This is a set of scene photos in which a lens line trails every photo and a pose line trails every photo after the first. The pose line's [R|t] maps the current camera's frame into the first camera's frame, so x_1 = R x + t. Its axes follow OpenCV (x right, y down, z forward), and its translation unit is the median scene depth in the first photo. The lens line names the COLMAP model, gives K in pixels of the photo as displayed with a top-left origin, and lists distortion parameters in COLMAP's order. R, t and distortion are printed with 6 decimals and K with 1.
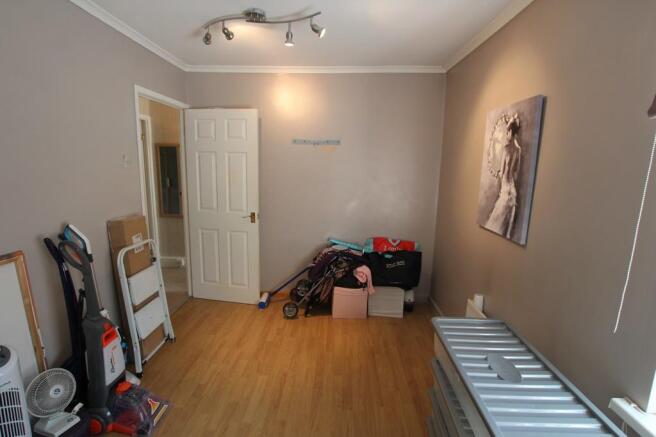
lens RADIAL K [[321.4, 0, 328.0], [0, 321.4, 218.5], [0, 0, 1]] dist [-0.003494, -0.000408]
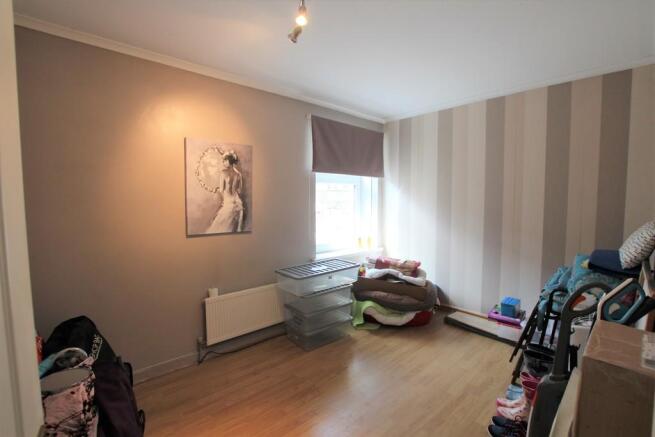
lens RADIAL K [[320.9, 0, 327.5], [0, 320.9, 218.5], [0, 0, 1]] dist [-0.003494, -0.000408]
pose [[-0.713373, -0.072998, 0.696972, -0.791238], [0.100432, 0.973644, 0.204771, -0.267551], [-0.693550, 0.216077, -0.687240, 1.734255]]
